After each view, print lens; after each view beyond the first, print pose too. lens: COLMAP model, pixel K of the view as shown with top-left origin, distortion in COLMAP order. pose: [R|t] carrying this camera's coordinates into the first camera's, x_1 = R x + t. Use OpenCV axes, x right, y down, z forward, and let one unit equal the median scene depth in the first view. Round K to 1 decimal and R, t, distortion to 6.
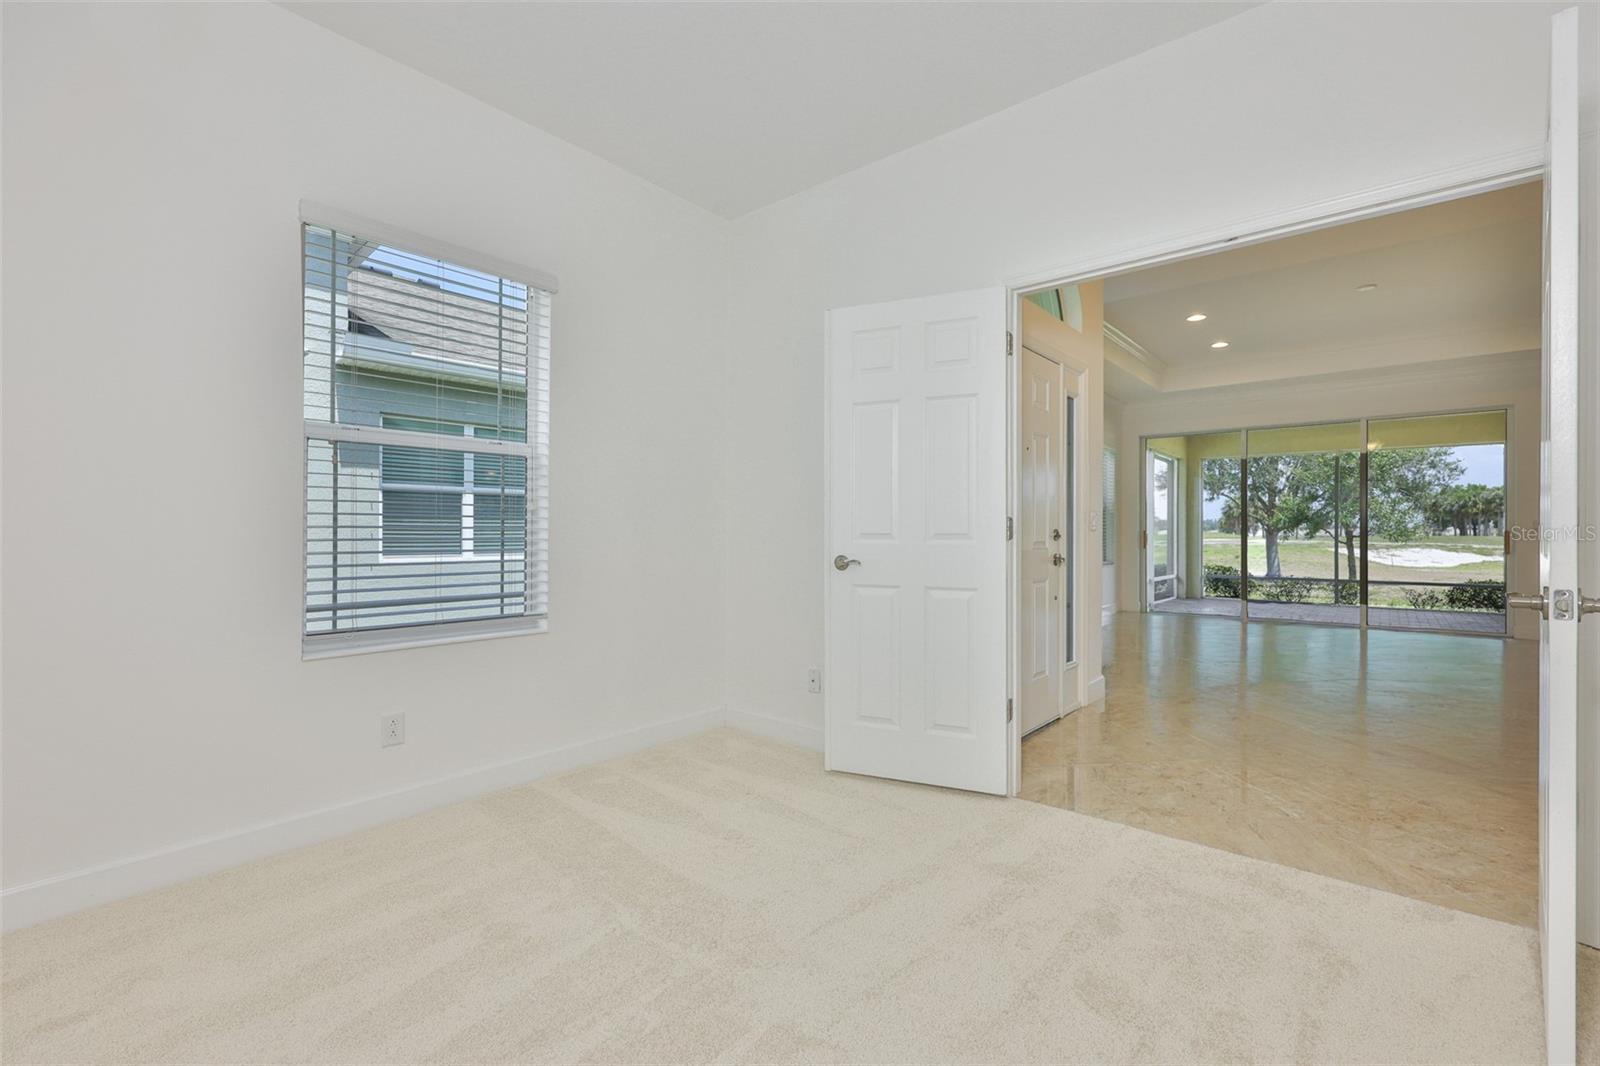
lens RADIAL K [[675.6, 0, 800.8], [0, 675.6, 537.9], [0, 0, 1]] dist [-0.009015, -0.000002]
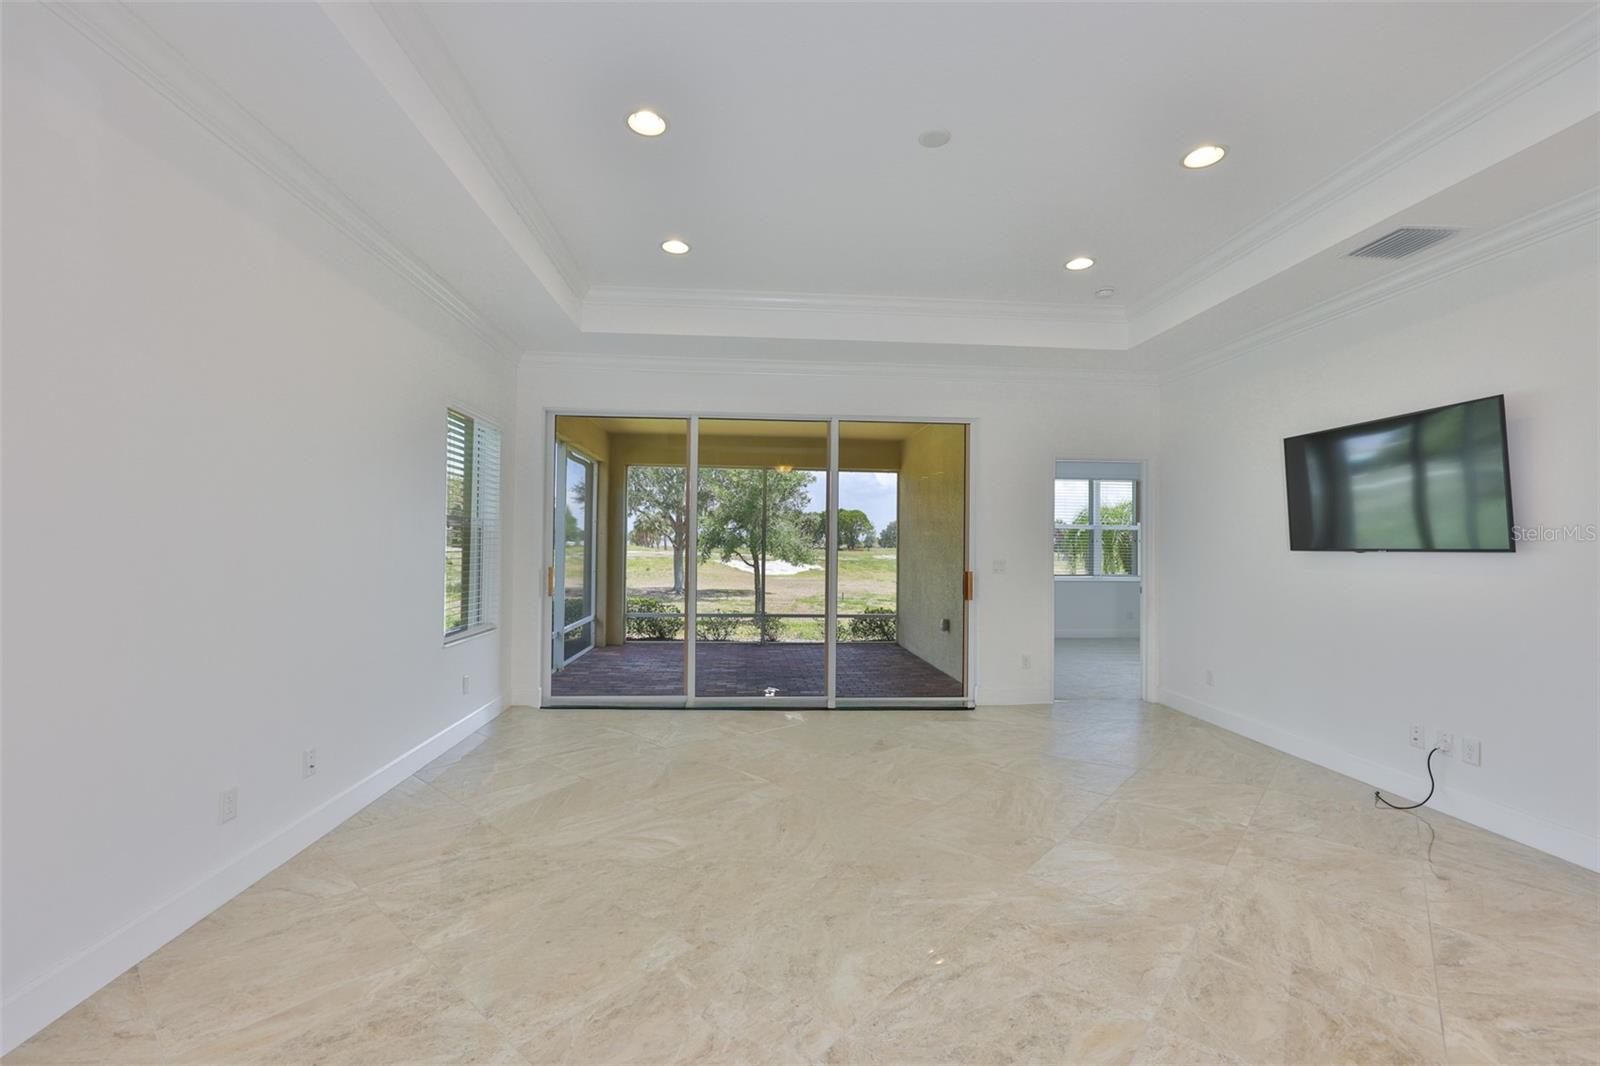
lens RADIAL K [[678.2, 0, 791.8], [0, 678.2, 535.1], [0, 0, 1]] dist [0.001154, -0.000184]
pose [[0.704694, 0.019165, 0.709253, 0.153262], [-0.006744, 0.999771, -0.020314, -0.018630], [-0.709480, 0.009532, 0.704661, 0.272716]]
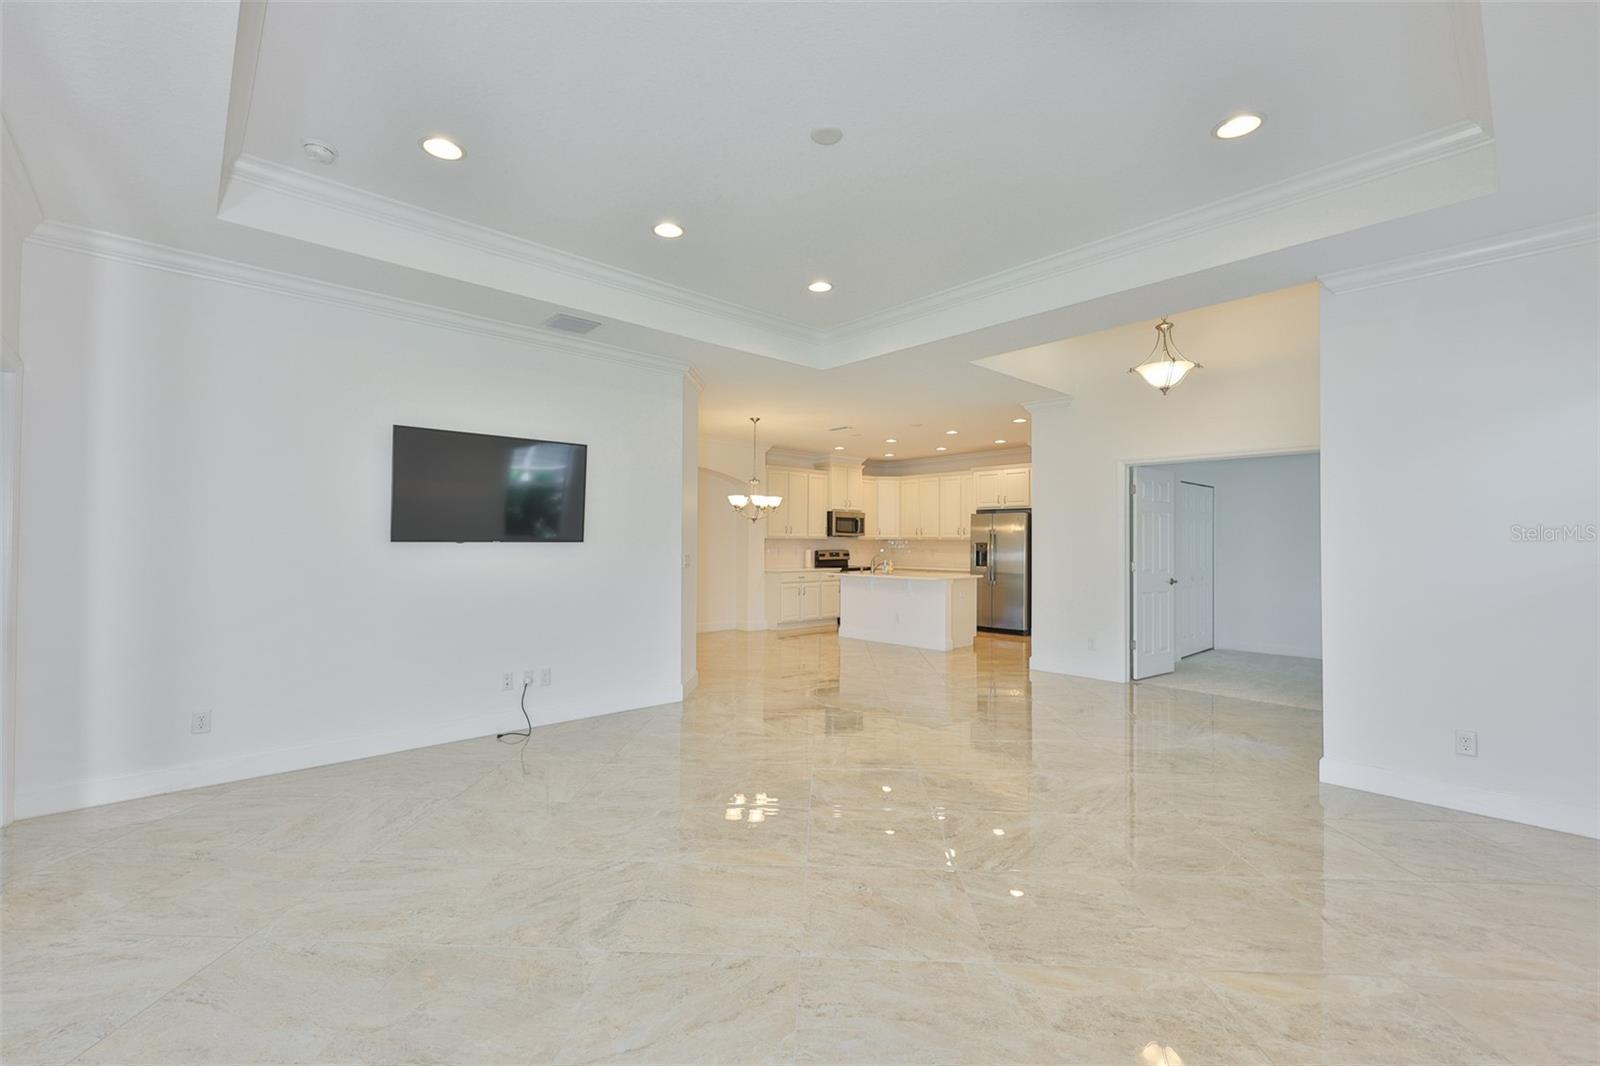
lens RADIAL K [[675.6, 0, 800.8], [0, 675.6, 537.9], [0, 0, 1]] dist [-0.009015, -0.000002]
pose [[-0.995063, -0.001038, 0.099244, 0.316616], [-0.001436, 0.999991, -0.003938, -0.020206], [-0.099239, -0.004061, -0.995055, 0.593224]]
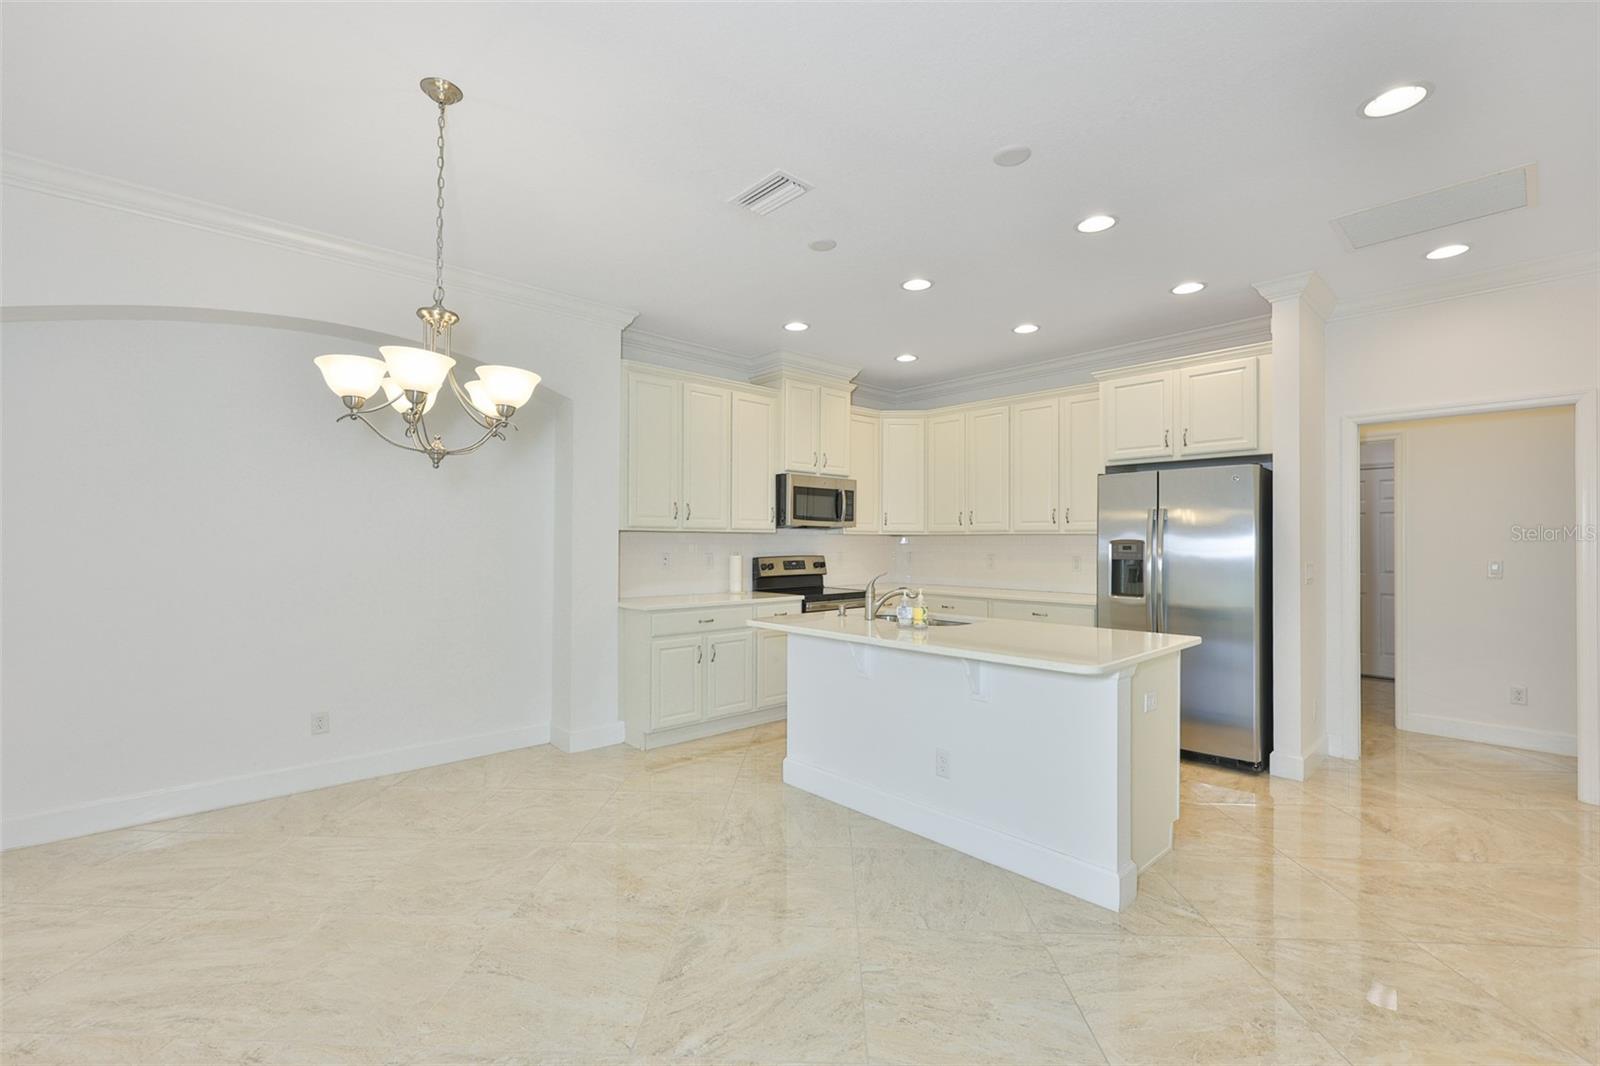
lens RADIAL K [[675.6, 0, 800.8], [0, 675.6, 537.9], [0, 0, 1]] dist [-0.009015, -0.000002]
pose [[-0.995165, 0.000103, 0.098221, 0.313825], [-0.000171, 0.999996, -0.002783, -0.018373], [-0.098221, -0.002786, -0.995161, 0.179435]]
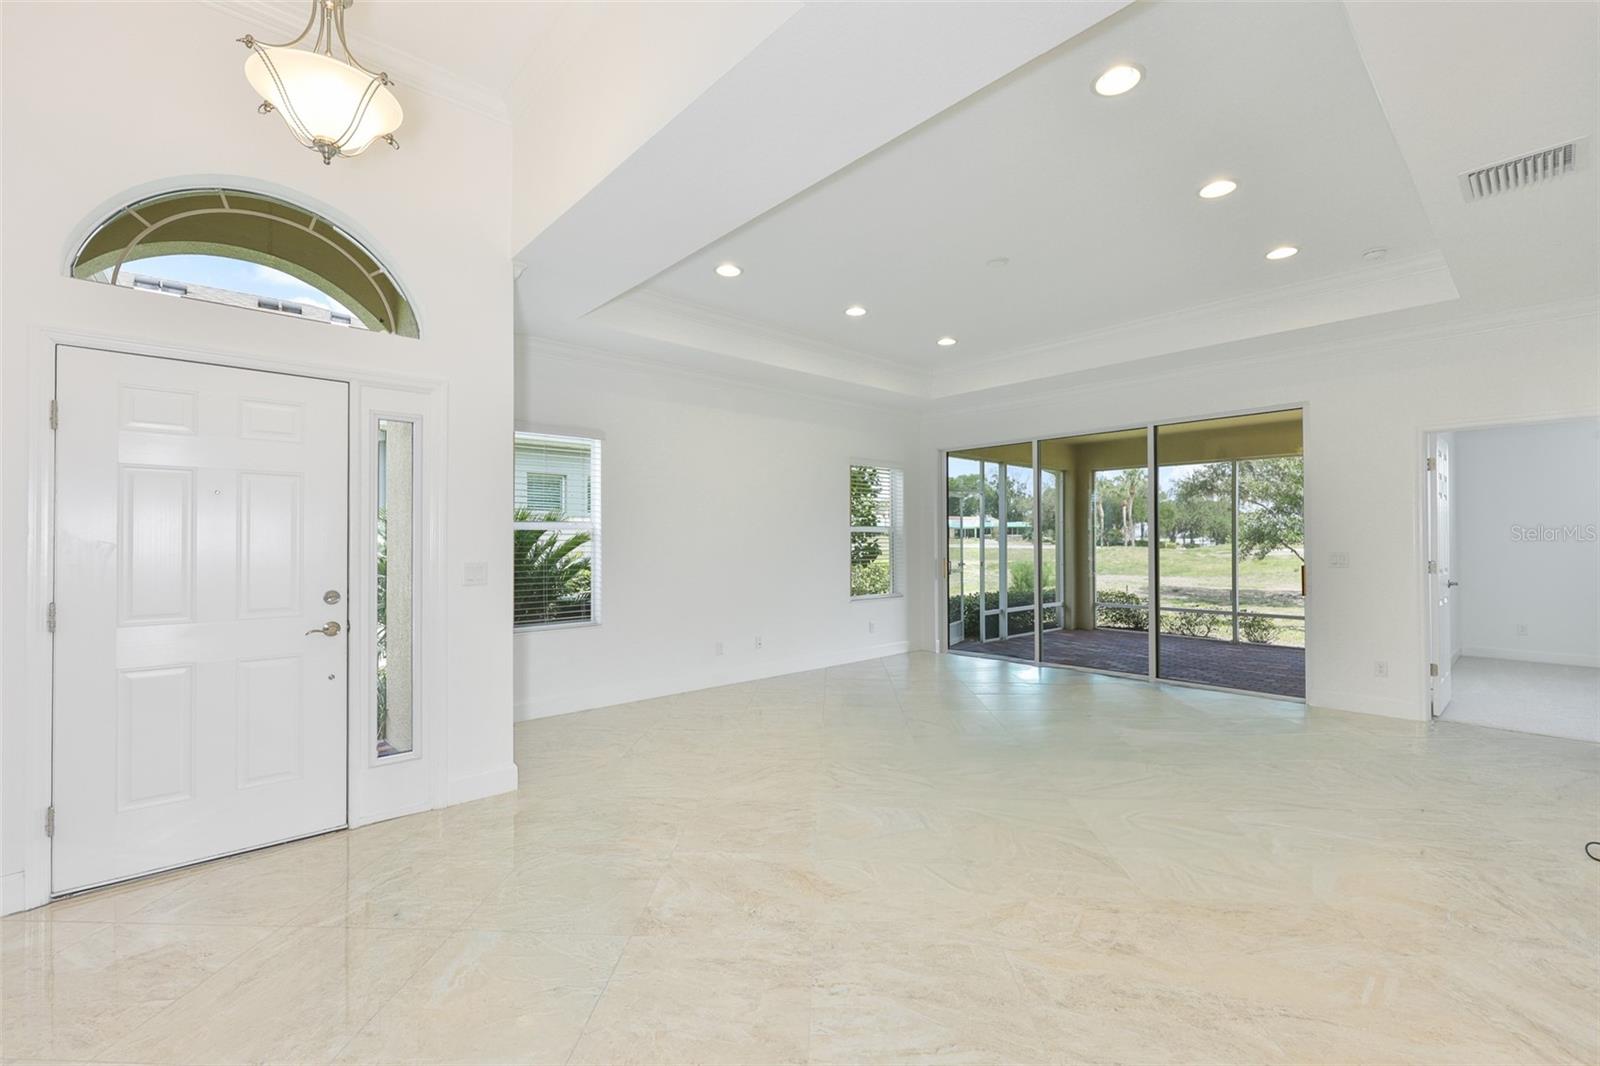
lens RADIAL K [[678.2, 0, 791.8], [0, 678.2, 535.1], [0, 0, 1]] dist [0.001154, -0.000184]
pose [[0.992952, -0.002166, -0.118496, 0.273124], [0.000417, 0.999891, -0.014783, -0.017603], [0.118515, 0.014629, 0.992844, 0.072211]]
